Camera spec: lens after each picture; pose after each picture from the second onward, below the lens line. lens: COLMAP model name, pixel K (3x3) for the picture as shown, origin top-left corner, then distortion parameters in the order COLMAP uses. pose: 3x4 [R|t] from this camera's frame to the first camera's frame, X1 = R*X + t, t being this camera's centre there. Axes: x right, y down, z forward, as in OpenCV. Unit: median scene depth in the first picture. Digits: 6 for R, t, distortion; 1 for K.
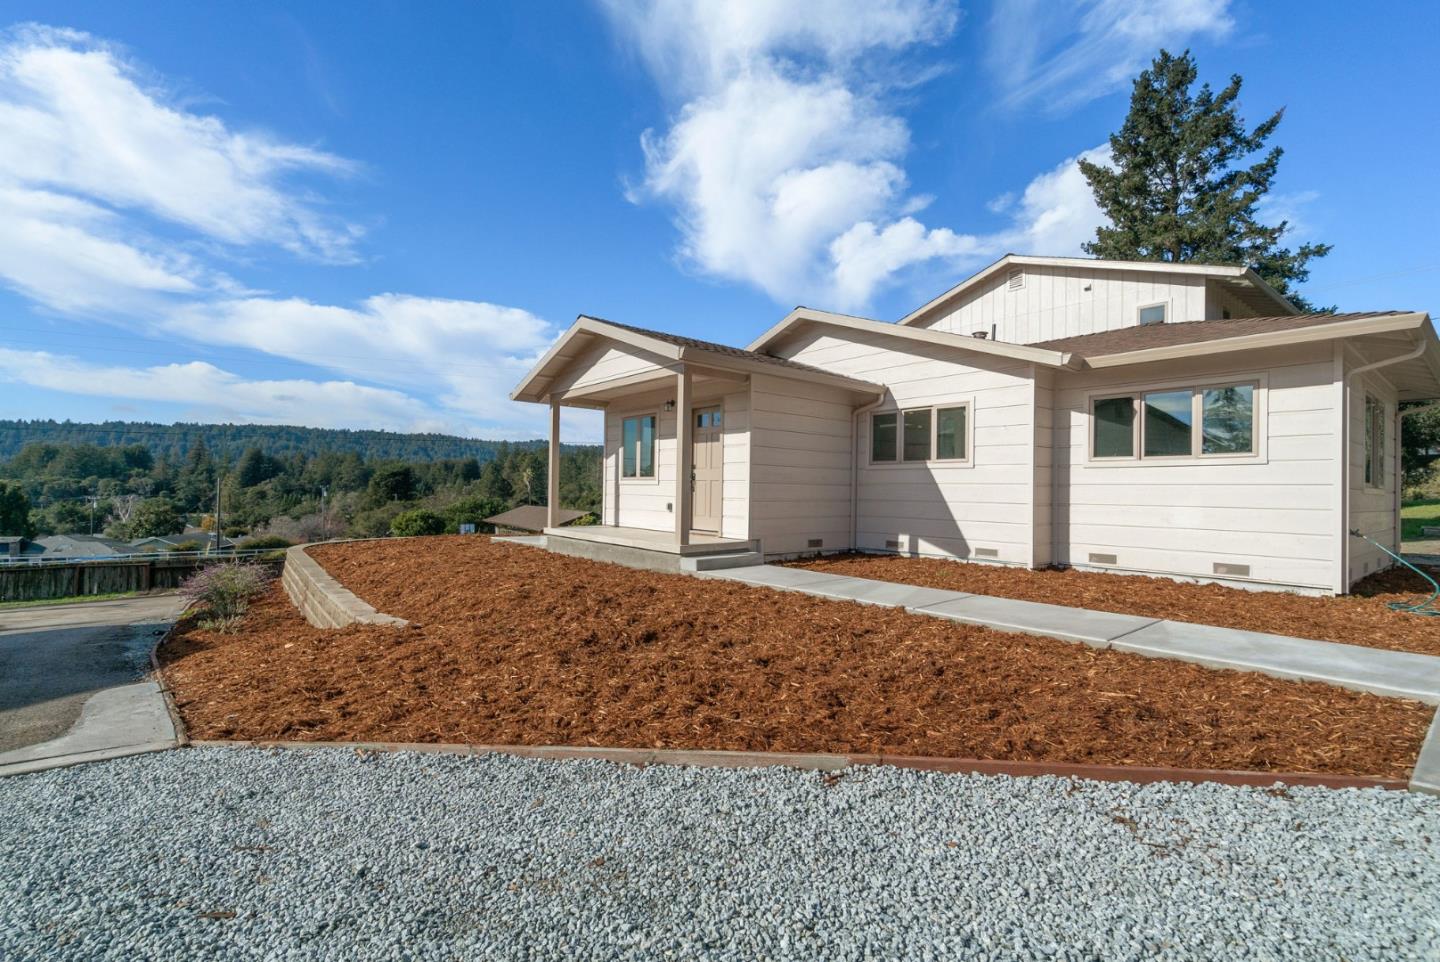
lens RADIAL K [[649.0, 0, 718.9], [0, 649.0, 494.2], [0, 0, 1]] dist [-0.003560, 0.000709]
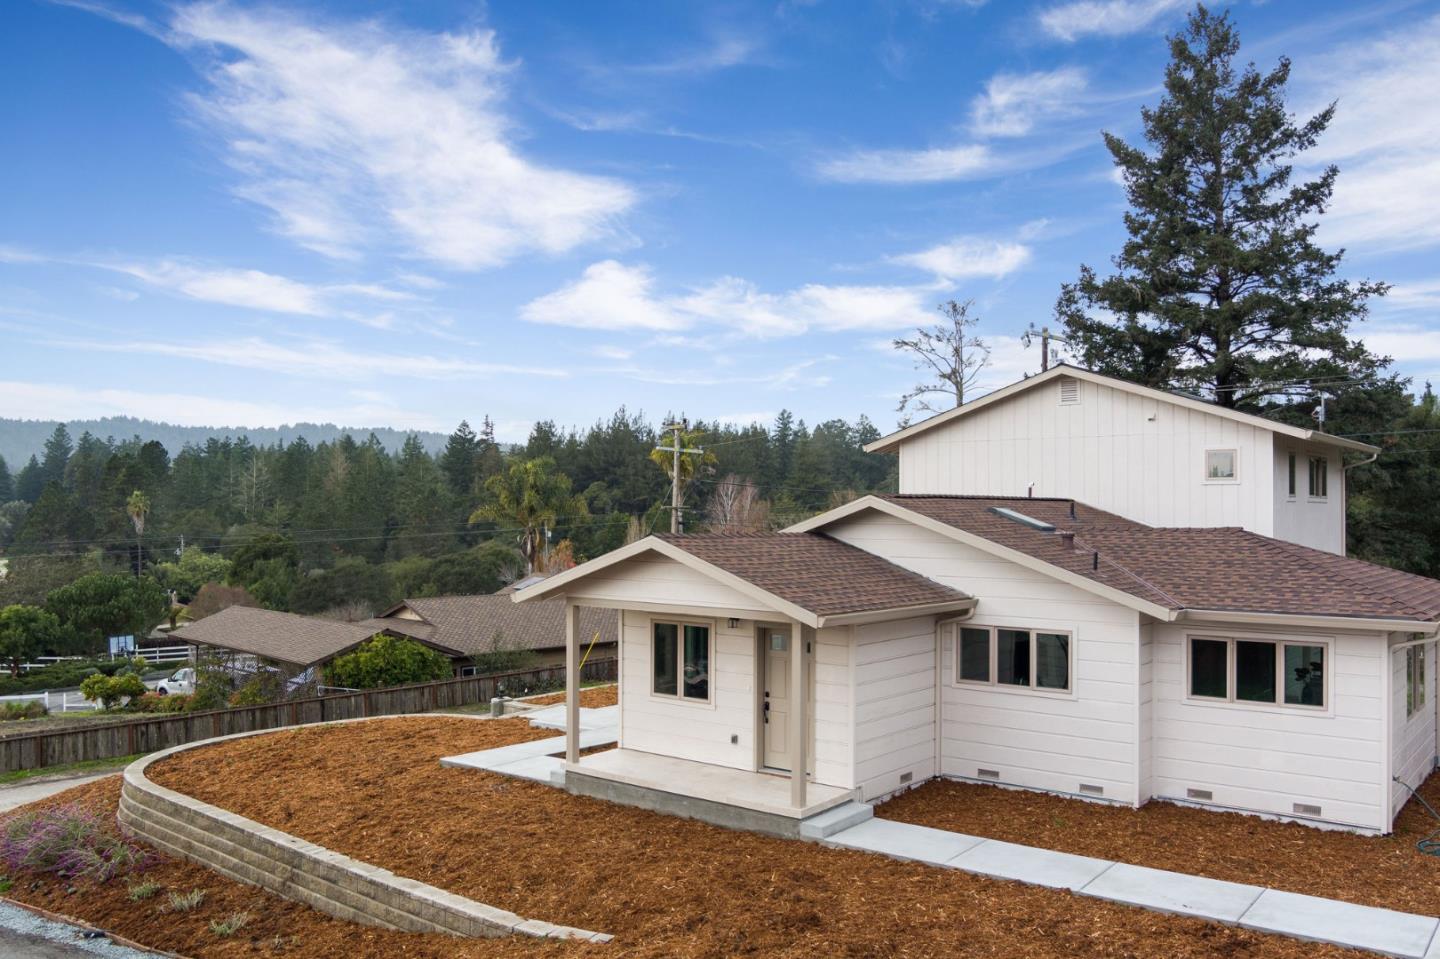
lens RADIAL K [[1196.0, 0, 714.0], [0, 1196.0, 476.7], [0, 0, 1]] dist [-0.079853, 0.029569]
pose [[0.975586, -0.000978, 0.219618, -0.486857], [0.005752, 0.999761, -0.021099, -0.318424], [-0.219544, 0.021847, 0.975358, -0.563873]]
